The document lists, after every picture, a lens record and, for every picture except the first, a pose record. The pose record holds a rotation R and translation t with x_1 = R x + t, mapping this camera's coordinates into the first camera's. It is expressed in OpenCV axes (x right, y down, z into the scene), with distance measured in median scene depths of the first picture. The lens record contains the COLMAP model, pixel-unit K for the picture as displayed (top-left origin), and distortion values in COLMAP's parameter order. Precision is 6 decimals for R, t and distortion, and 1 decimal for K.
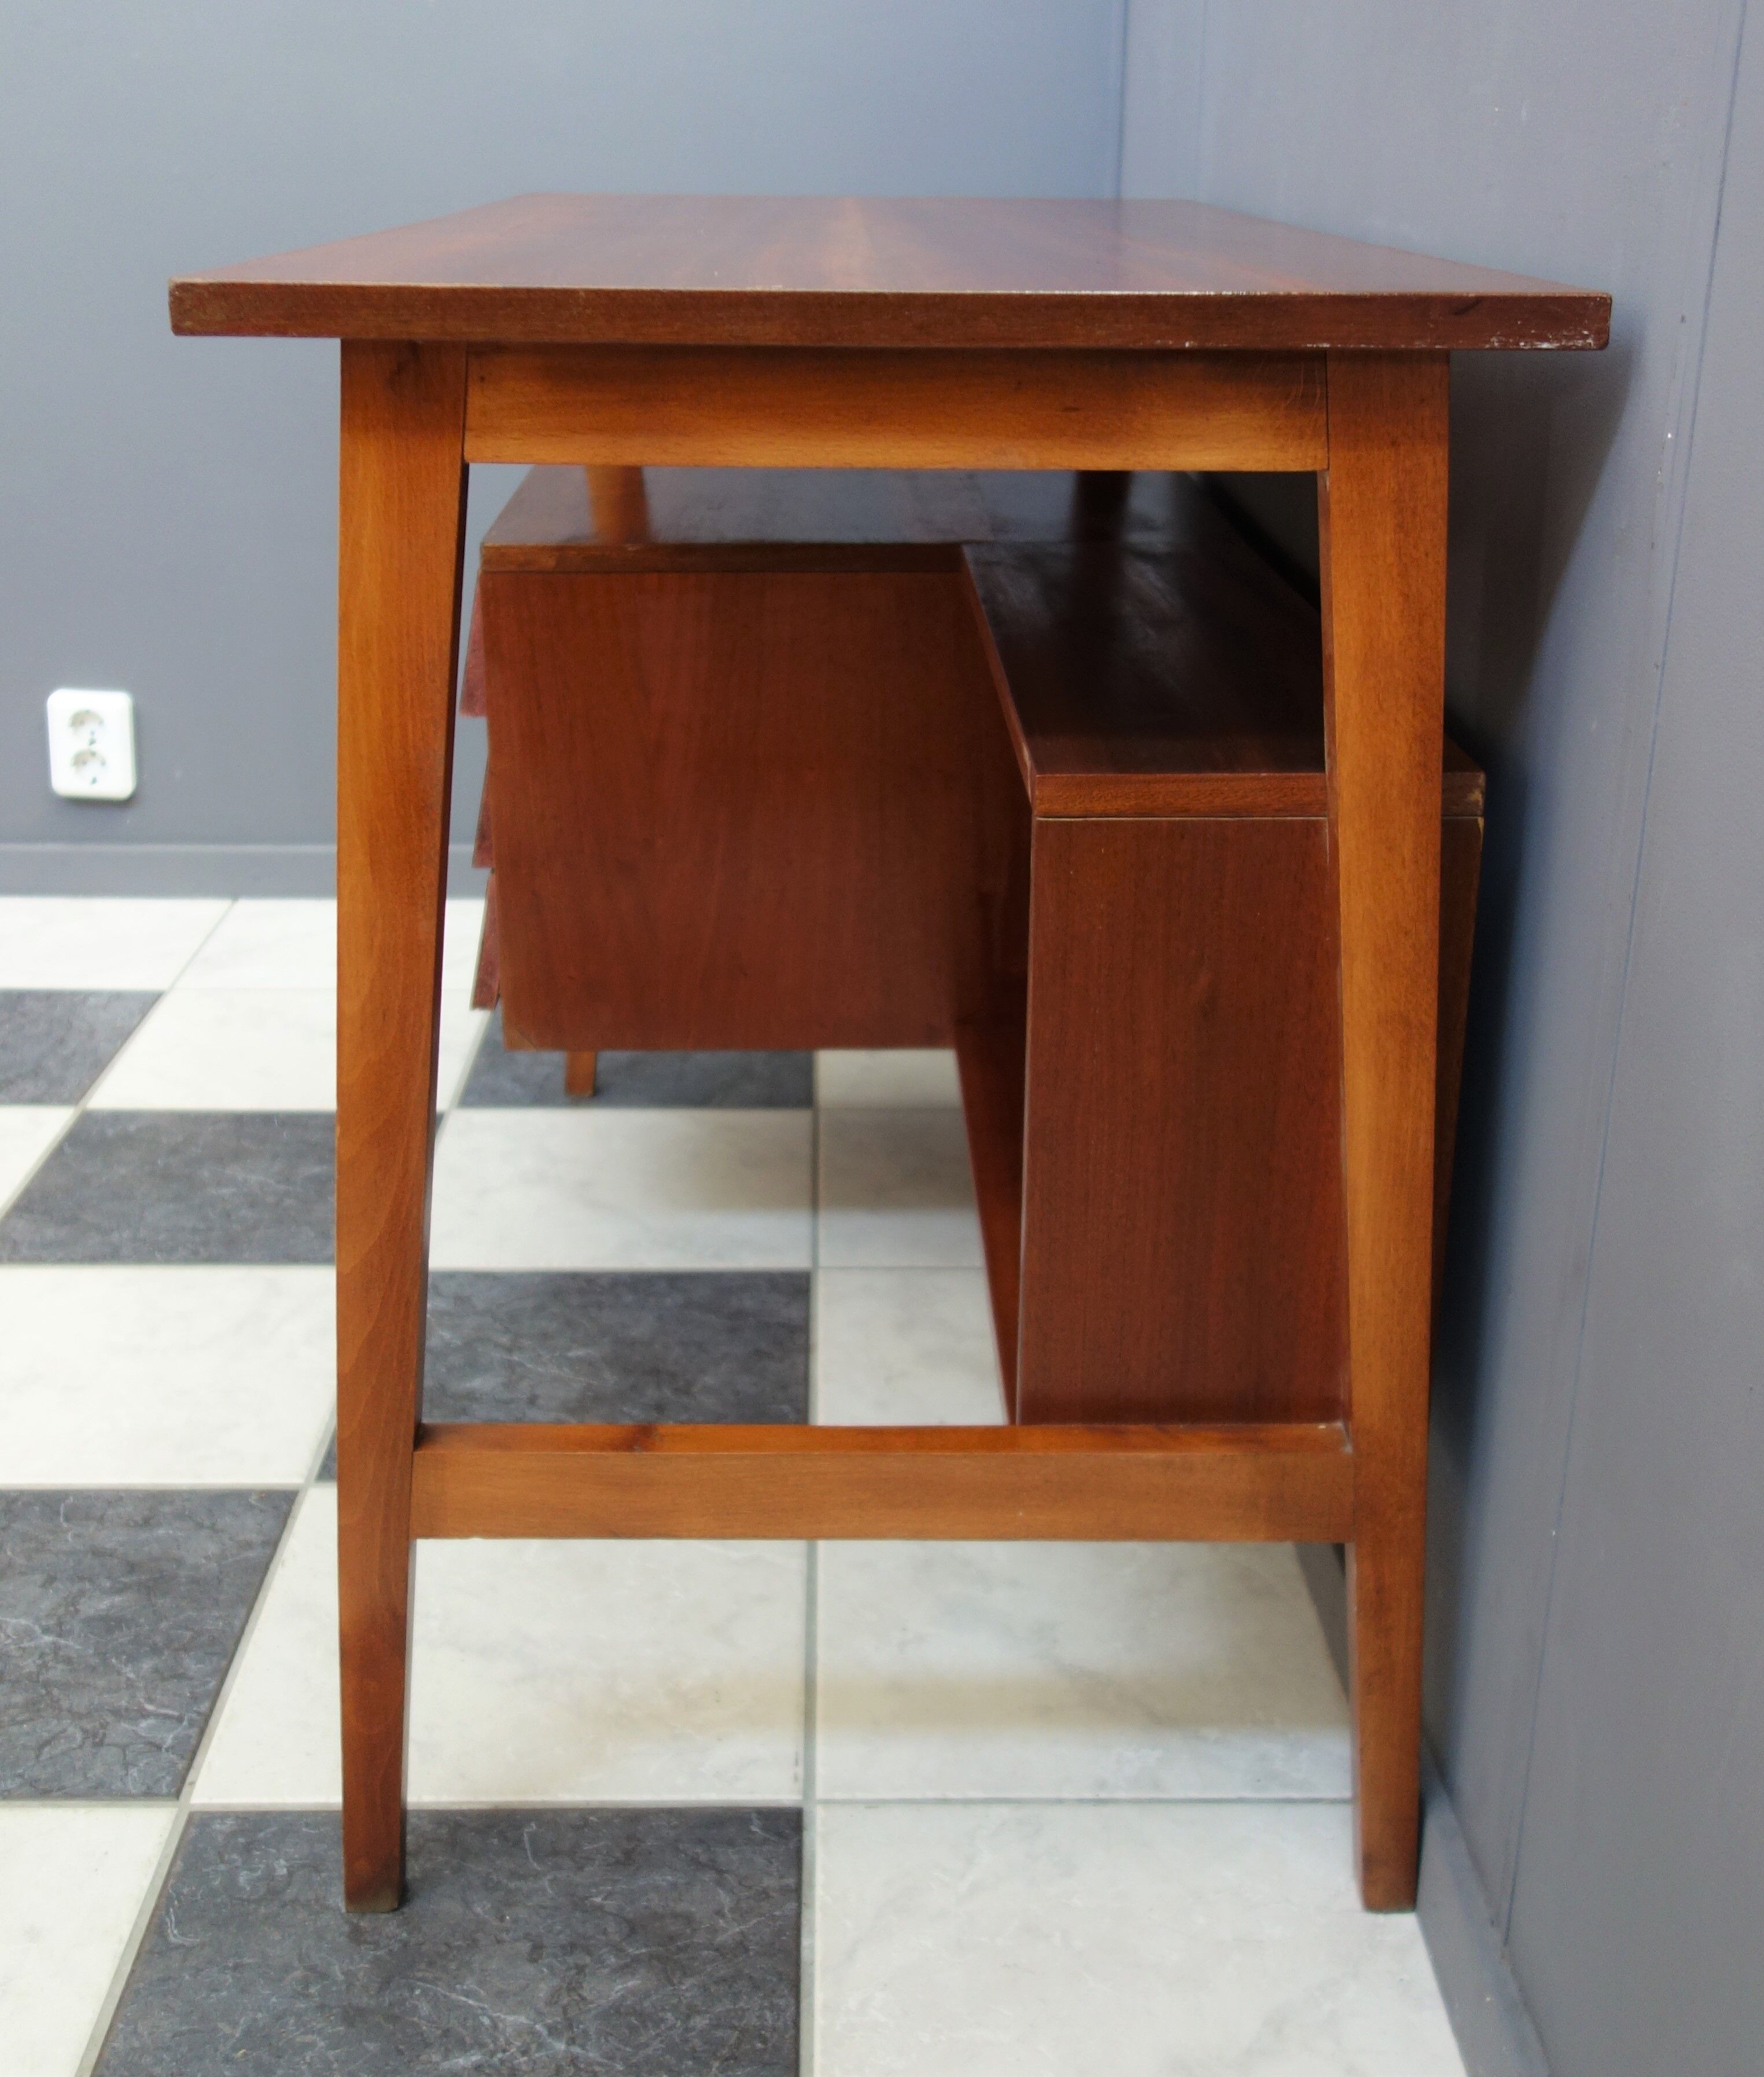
lens RADIAL K [[2493.8, 0, 906.6], [0, 2493.8, 1022.5], [0, 0, 1]] dist [0.010115, 0.000000]
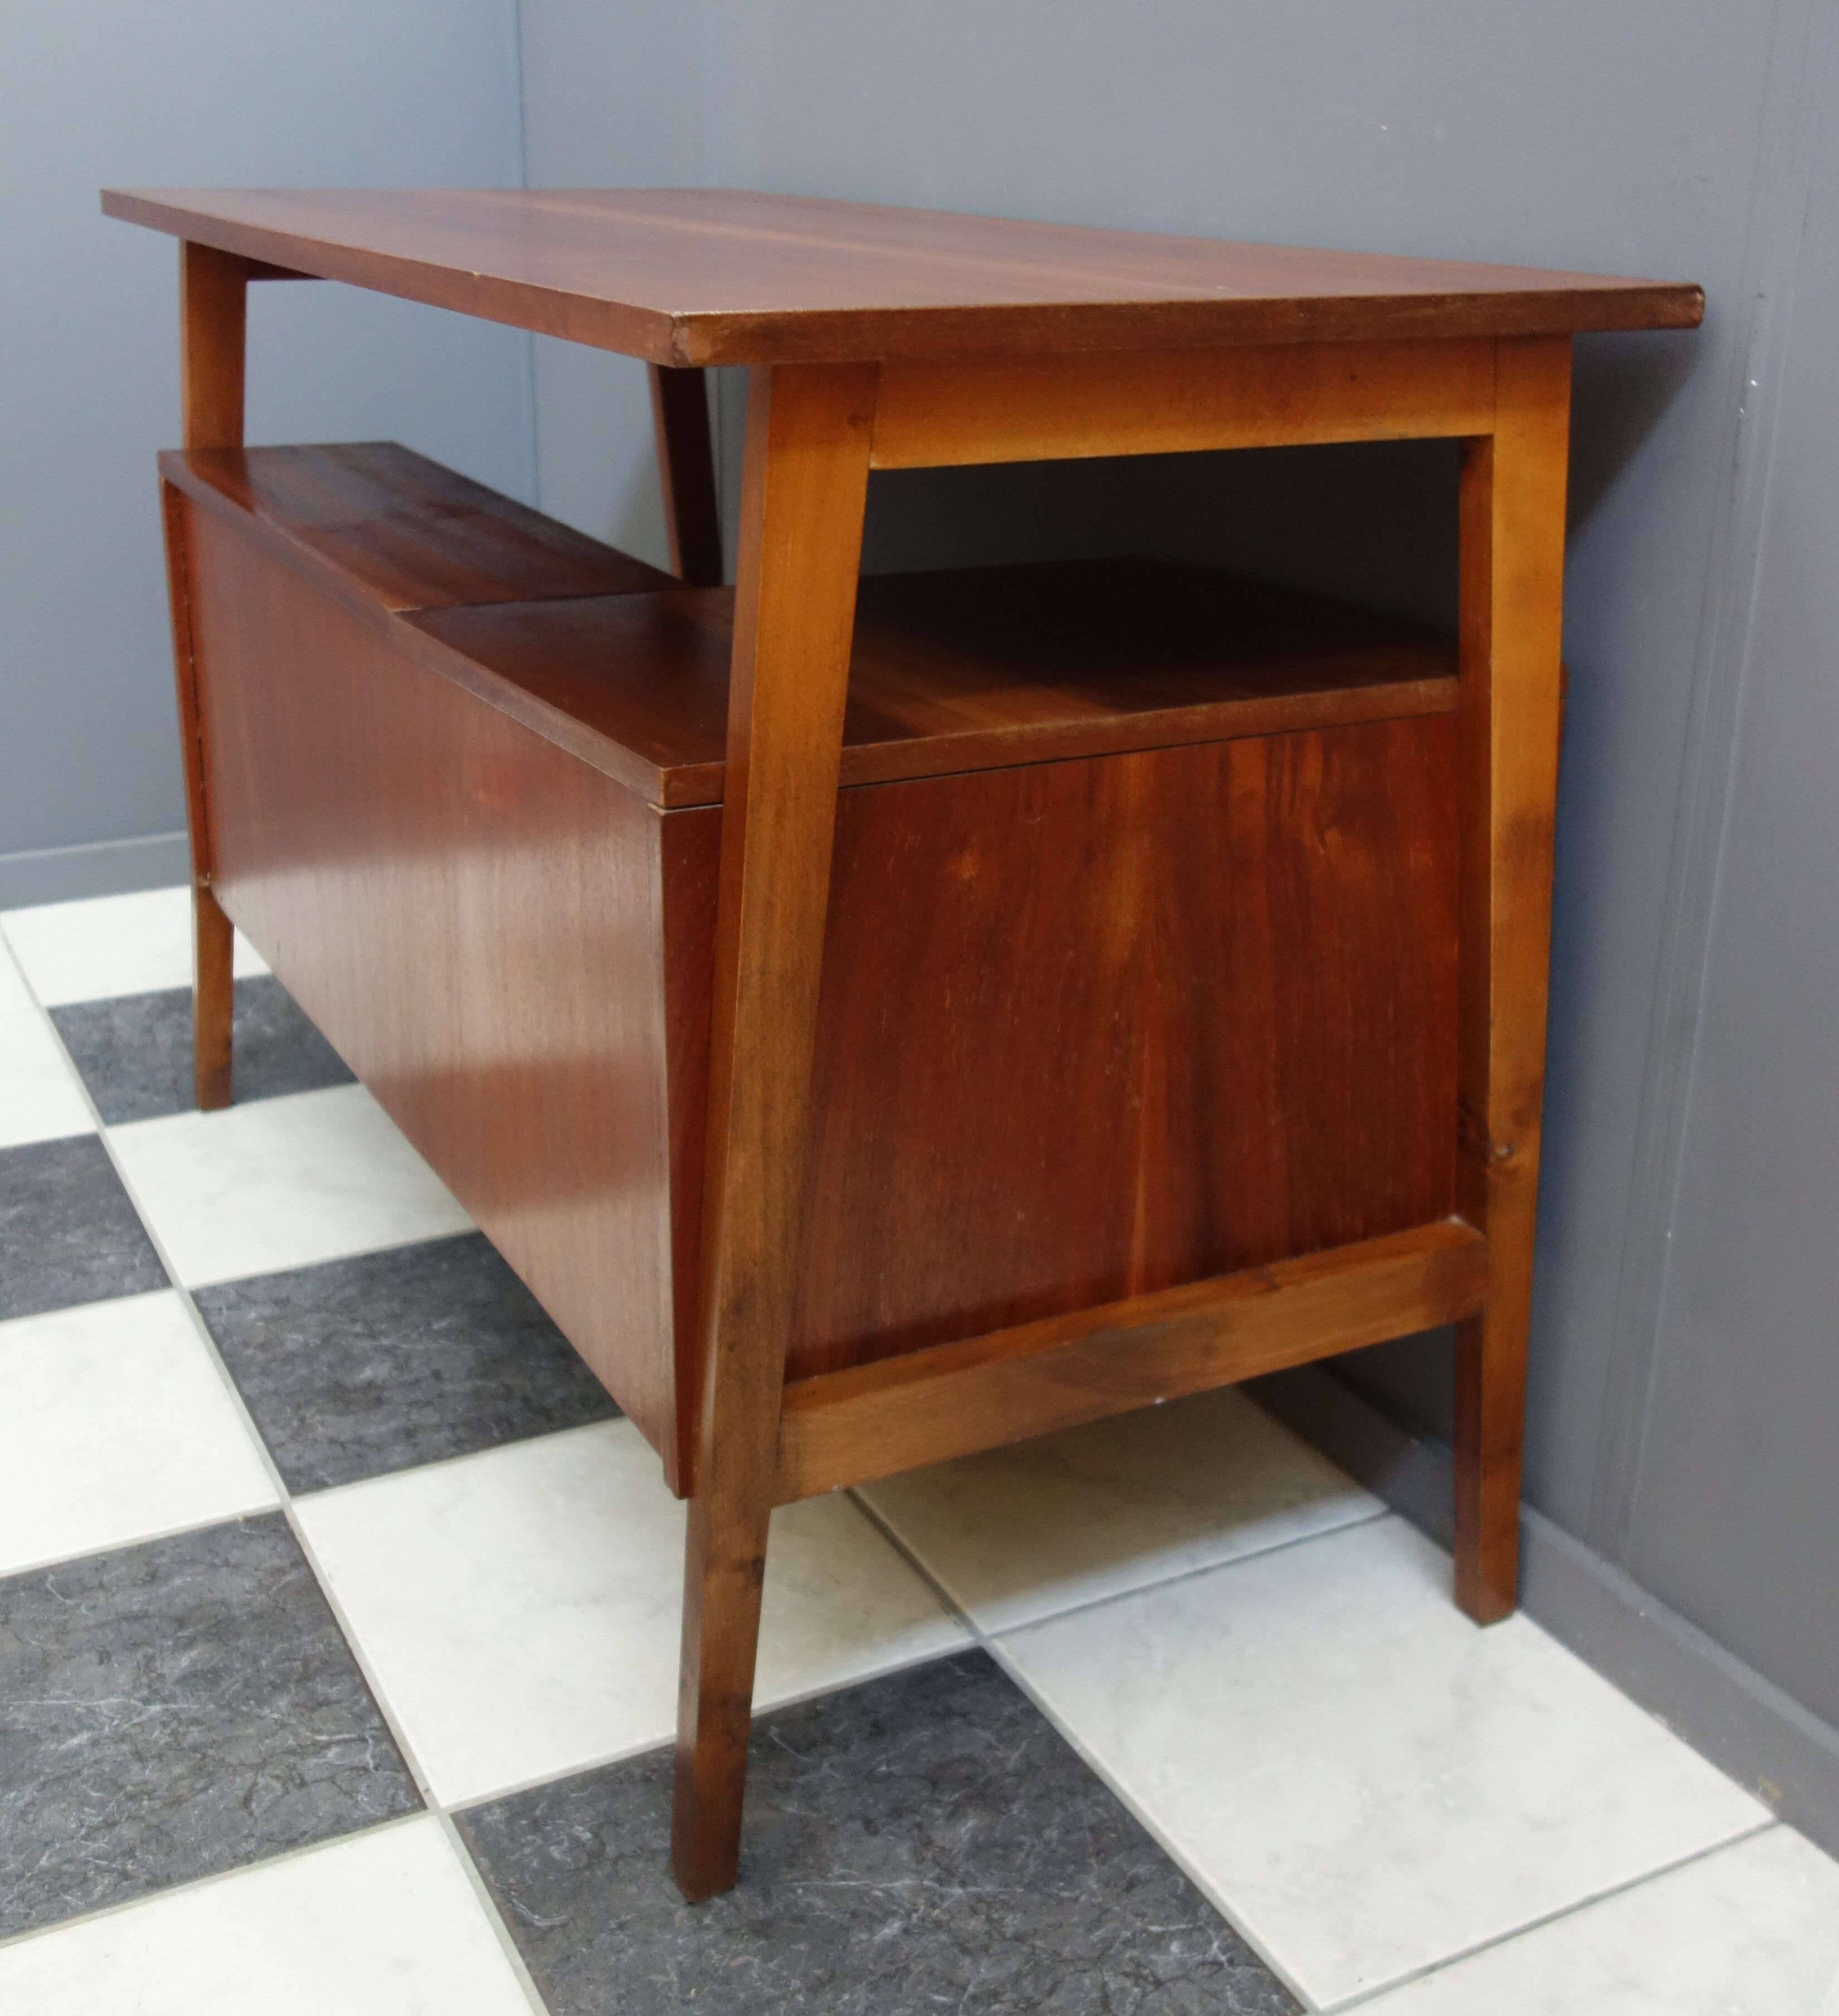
lens RADIAL K [[2391.6, 0, 937.4], [0, 2391.6, 910.1], [0, 0, 1]] dist [0.000364, 0.000000]
pose [[0.895151, -0.144805, 0.421587, -0.474733], [0.149748, 0.988489, 0.021565, -0.036023], [-0.419857, 0.043827, 0.906531, 0.029745]]
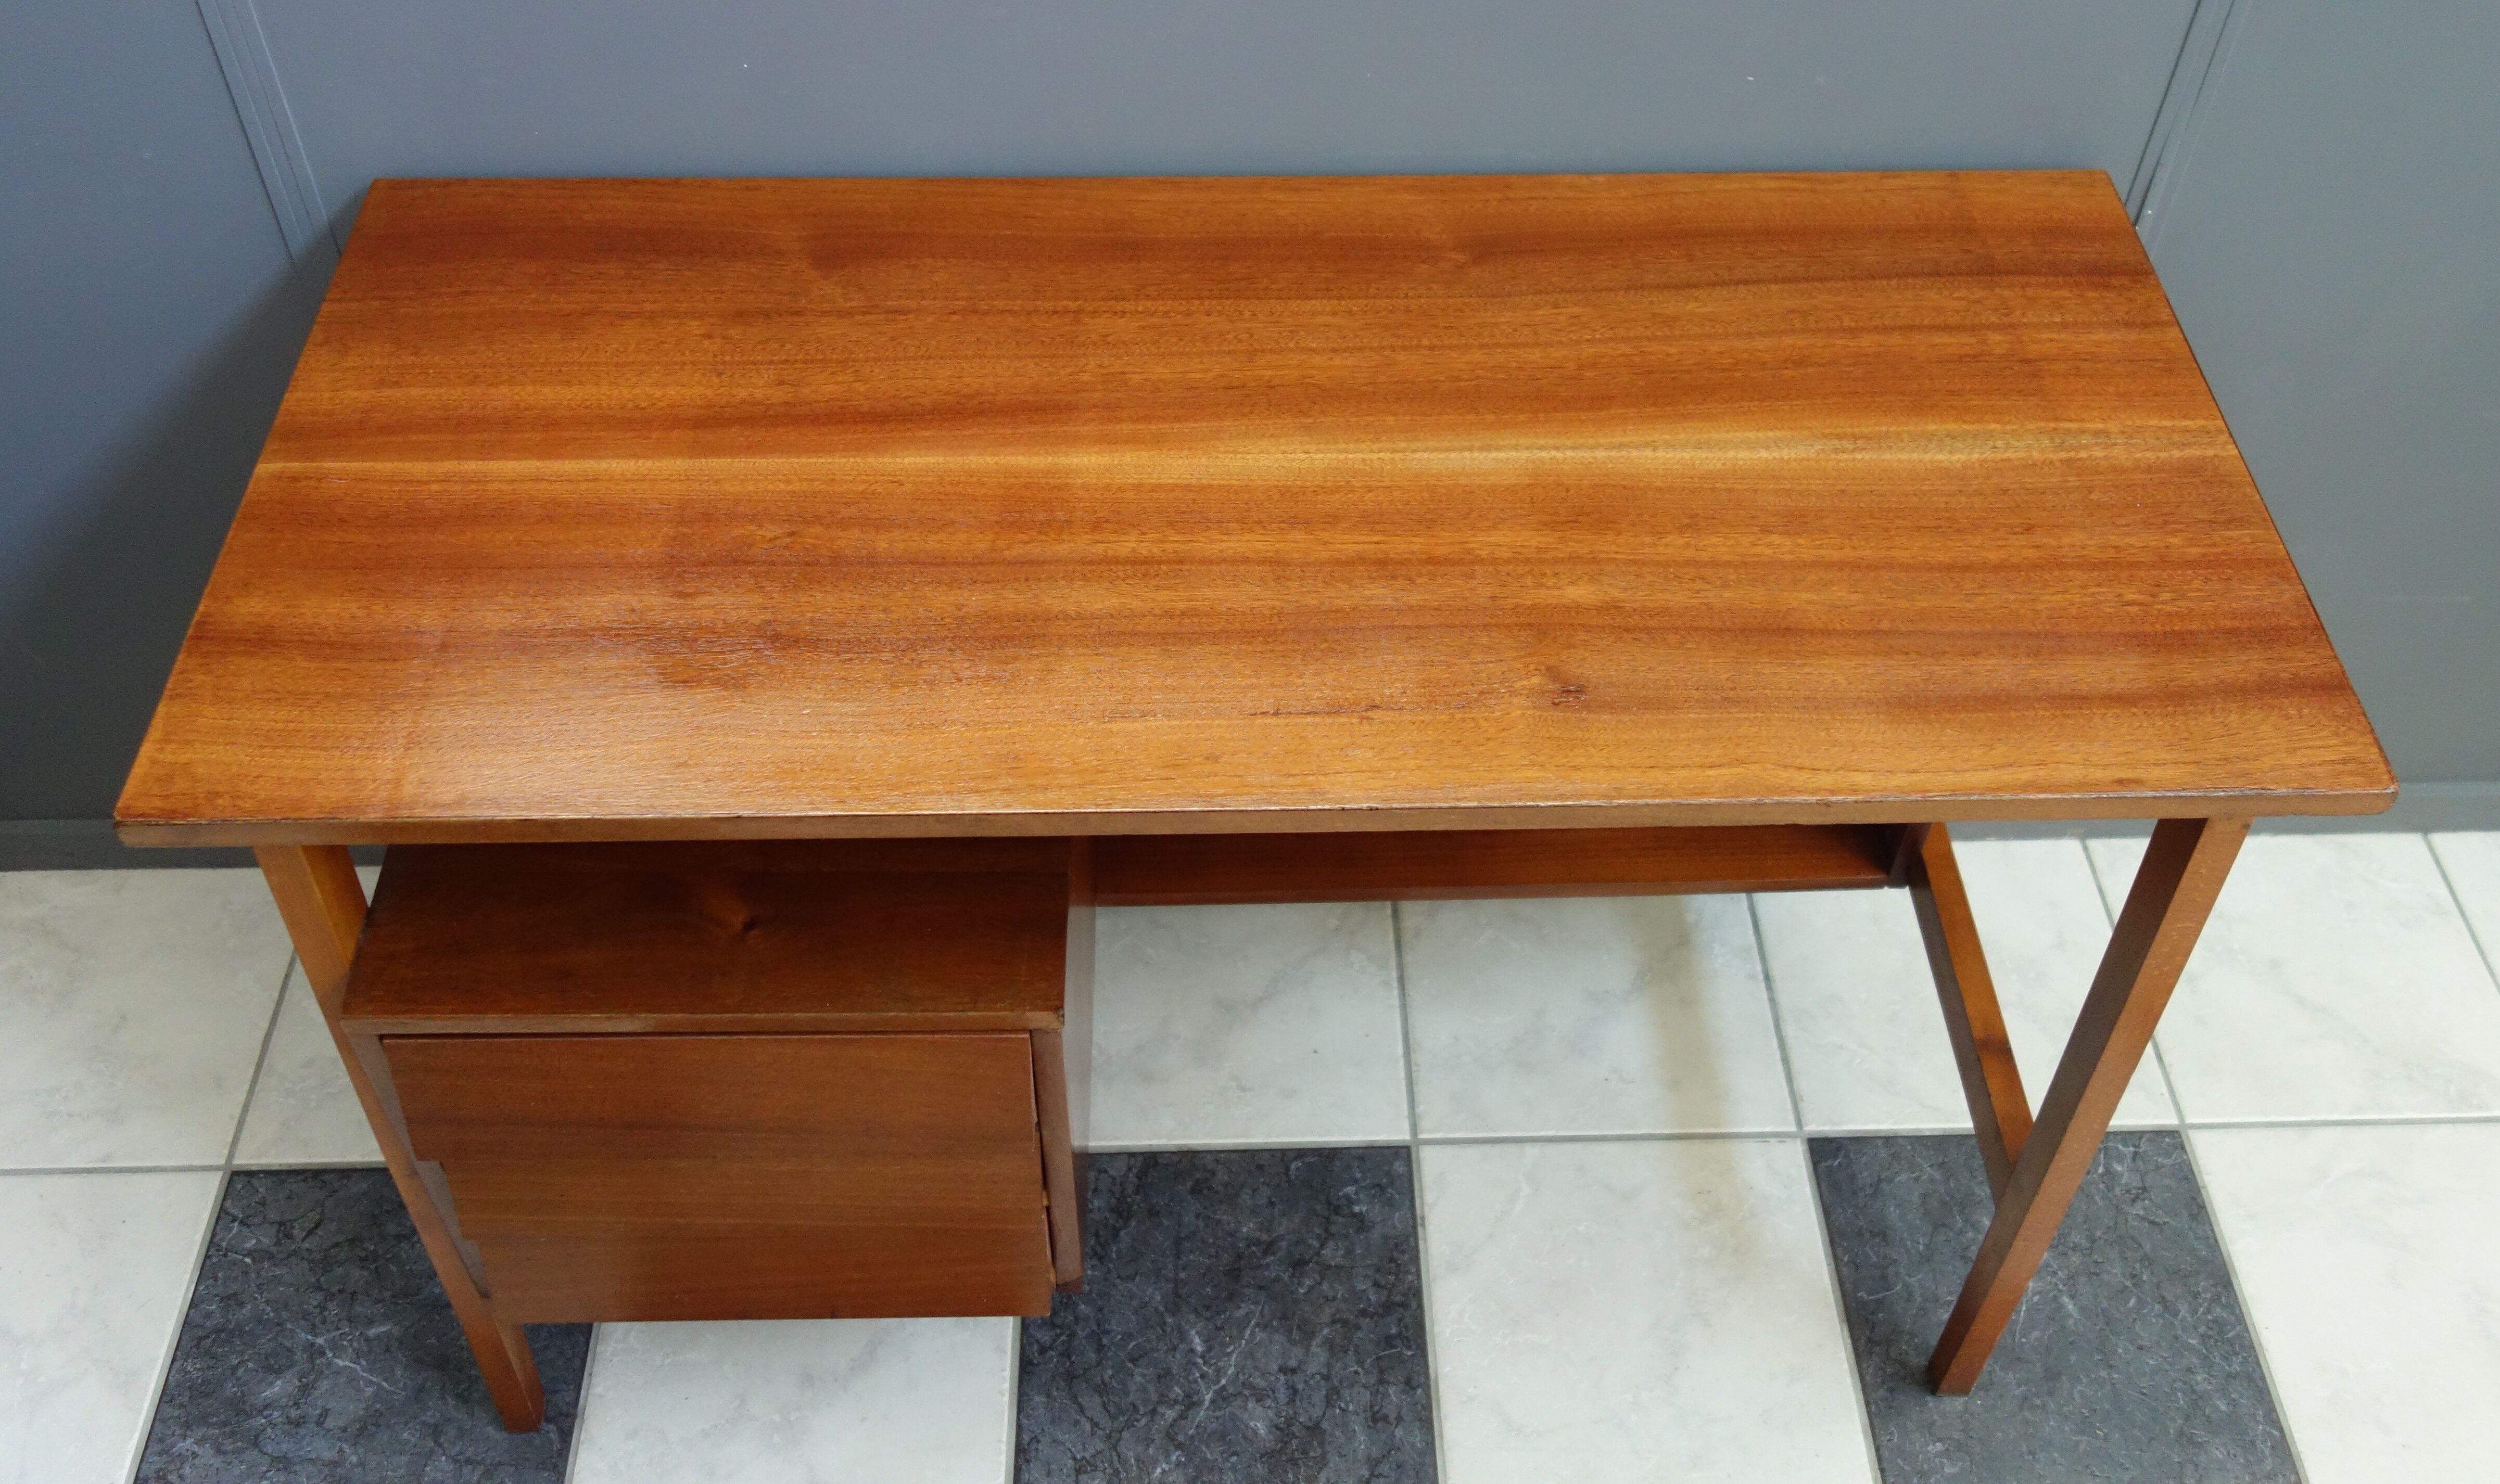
lens RADIAL K [[2253.7, 0, 1265.2], [0, 2253.7, 537.5], [0, 0, 1]] dist [-0.001066, 0.005086]
pose [[-0.000334, -0.728130, 0.685439, -0.774991], [0.326788, 0.647727, 0.688229, -1.075332], [-0.945098, 0.224223, 0.237728, 0.926208]]
